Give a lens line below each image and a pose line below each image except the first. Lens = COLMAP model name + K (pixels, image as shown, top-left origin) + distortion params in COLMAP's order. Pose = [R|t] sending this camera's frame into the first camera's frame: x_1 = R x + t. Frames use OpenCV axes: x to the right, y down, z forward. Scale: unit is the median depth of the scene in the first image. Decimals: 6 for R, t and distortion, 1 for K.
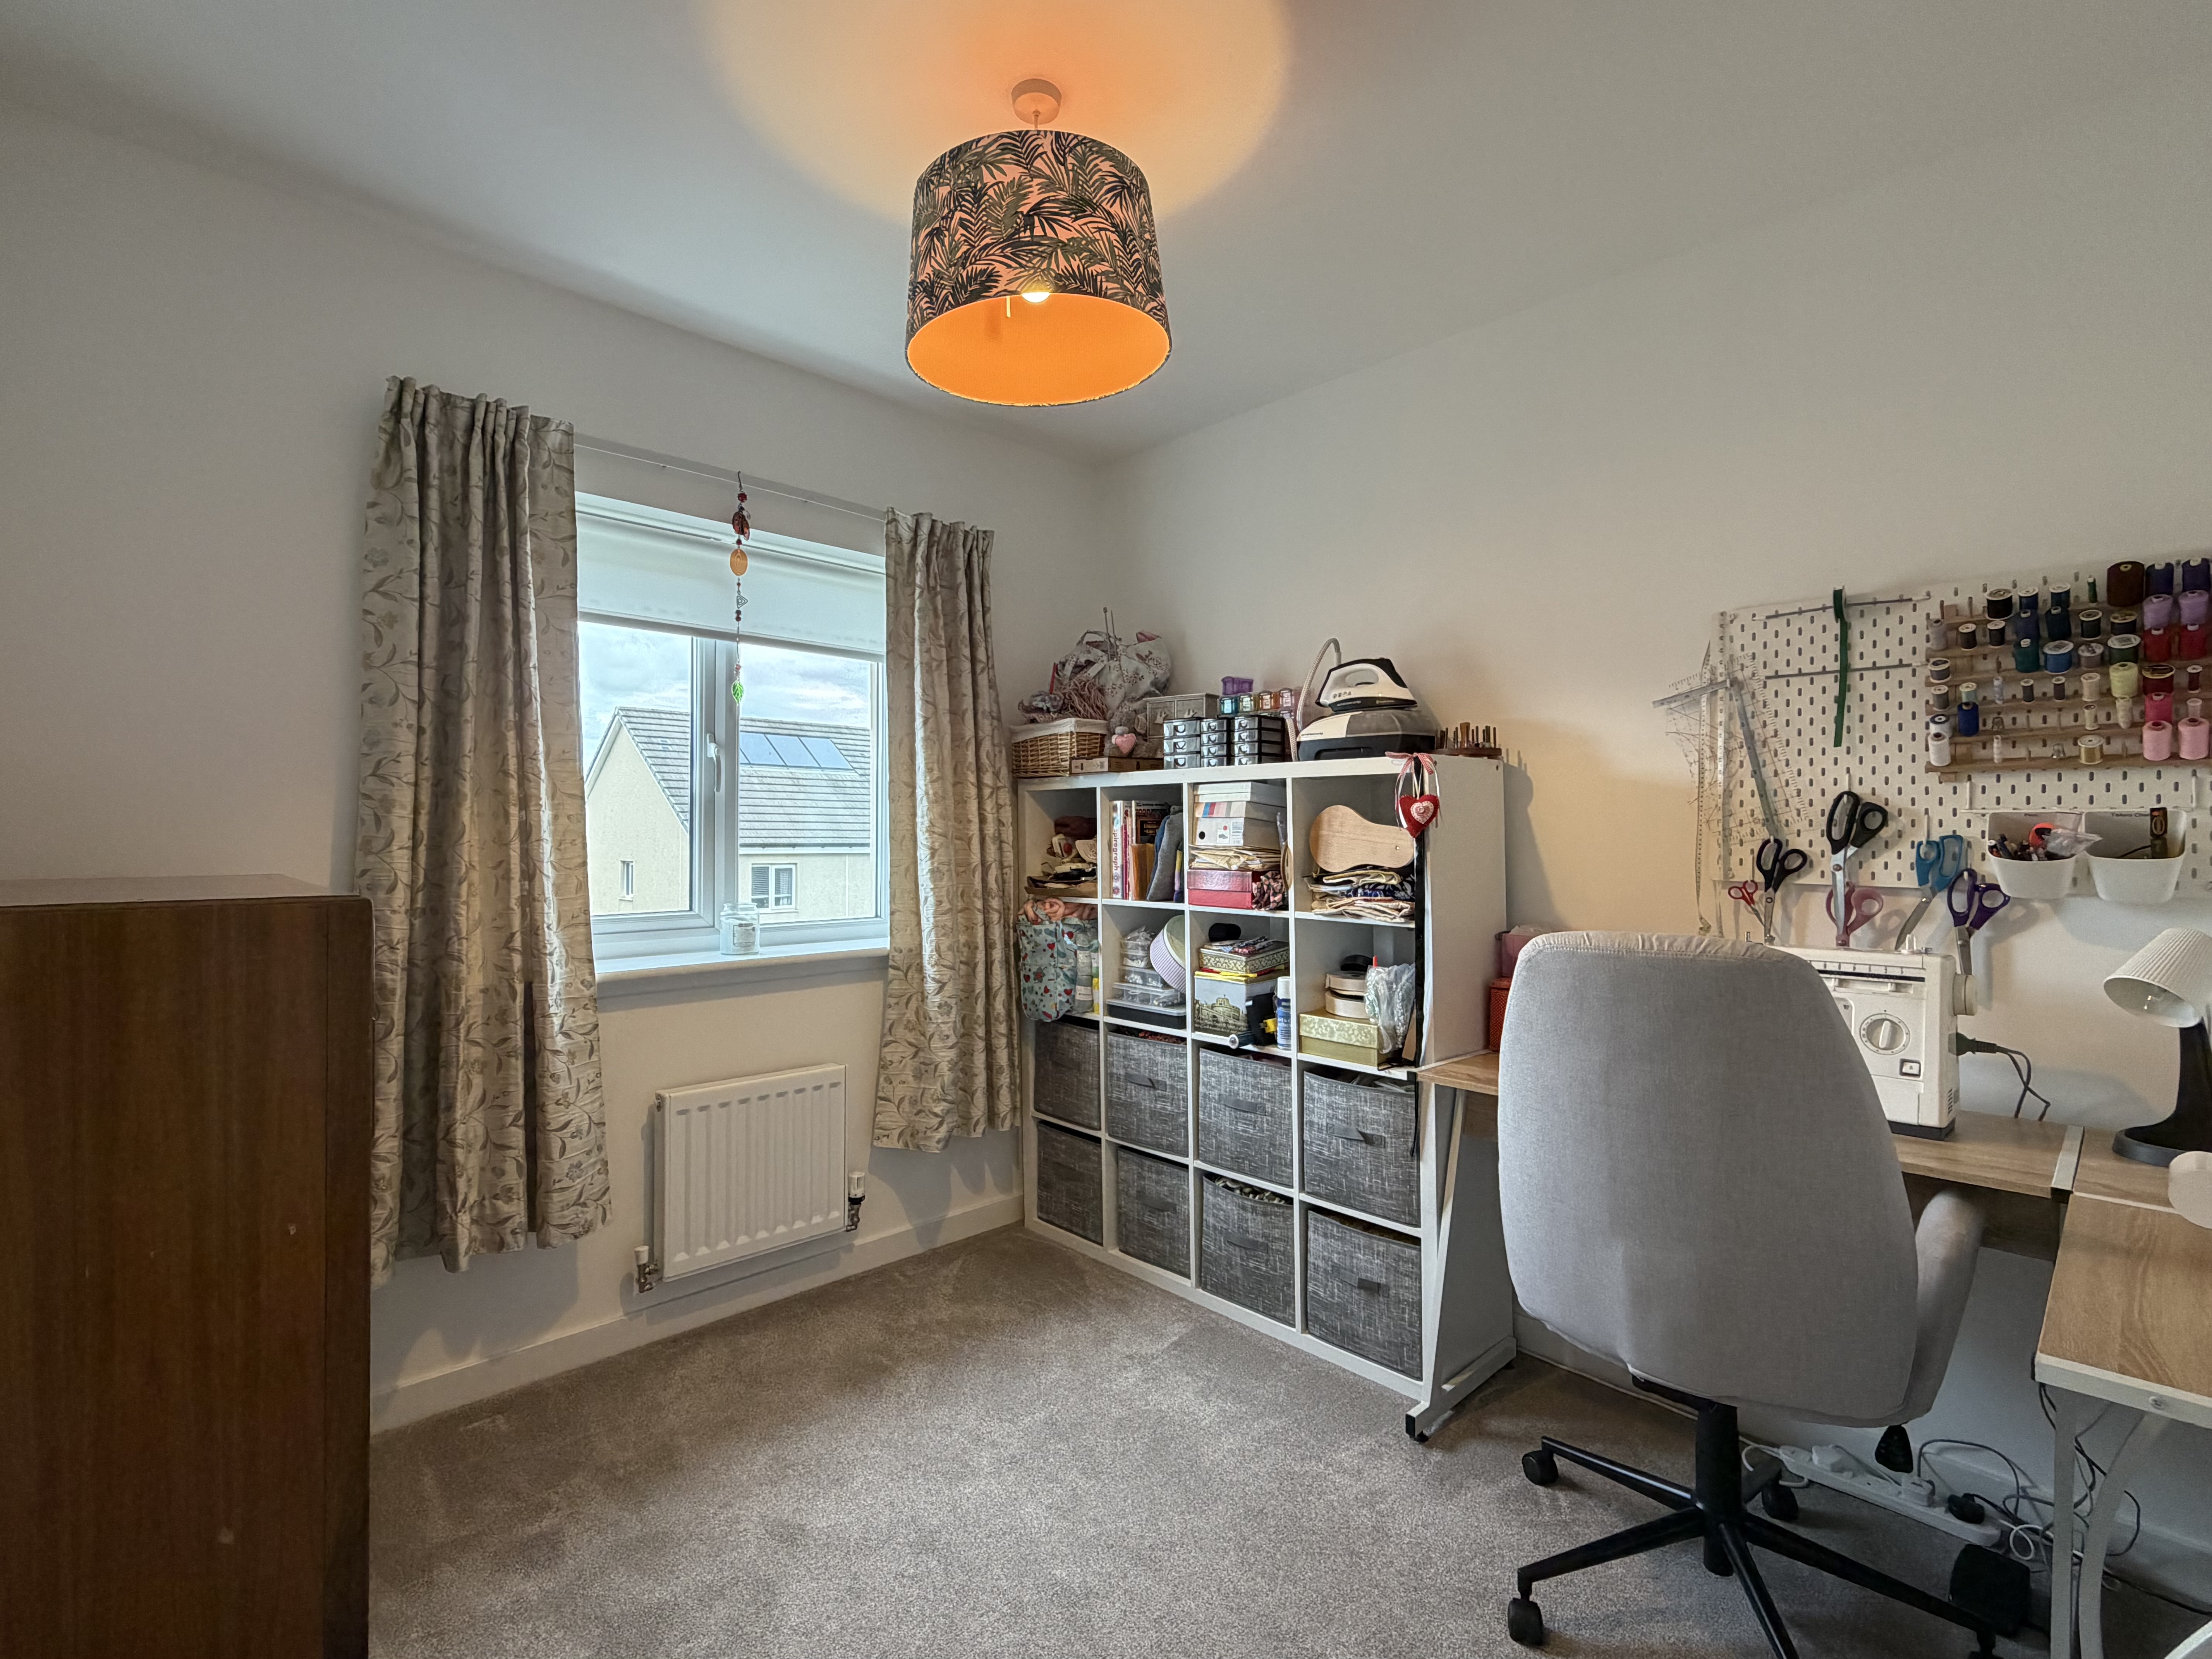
lens RADIAL K [[1035.8, 0, 1107.0], [0, 1035.8, 832.6], [0, 0, 1]] dist [-0.001017, 0.000063]
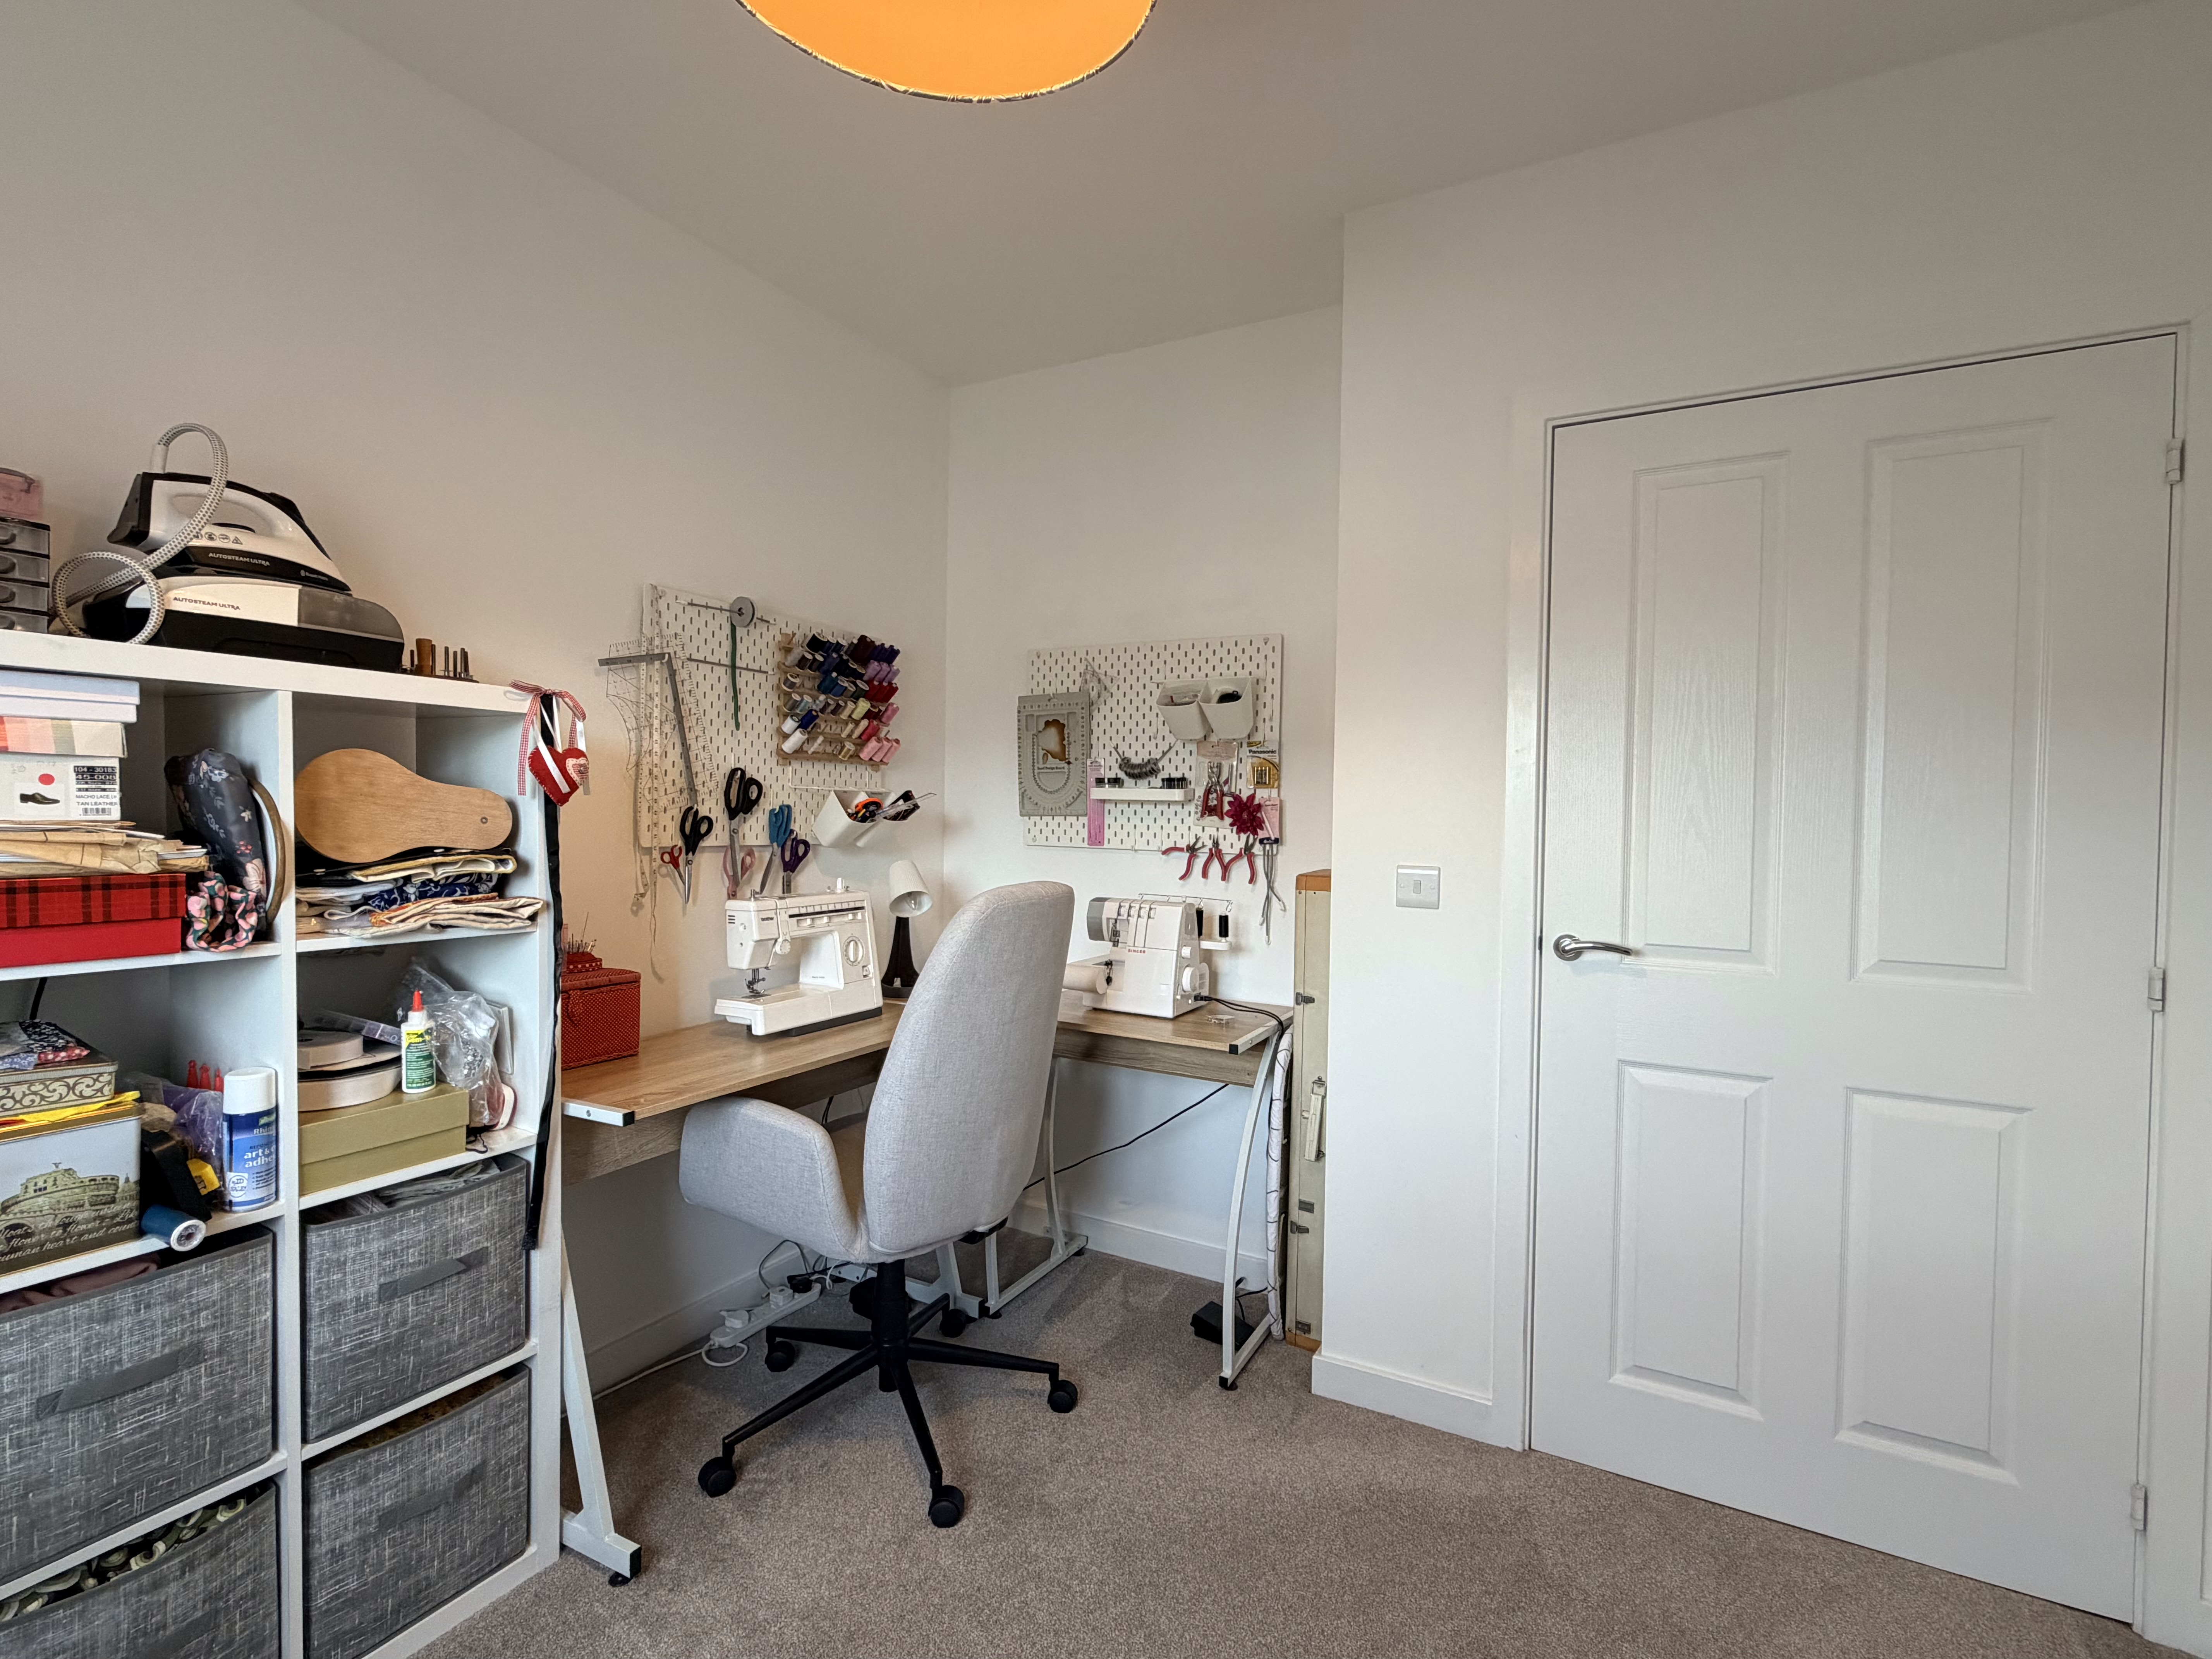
lens RADIAL K [[1035.8, 0, 1106.4], [0, 1035.8, 826.8], [0, 0, 1]] dist [-0.001017, 0.000063]
pose [[-0.287549, -0.022740, 0.957496, -0.536377], [-0.017557, 0.999675, 0.018469, -0.000865], [-0.957605, -0.011500, -0.287855, 0.885116]]
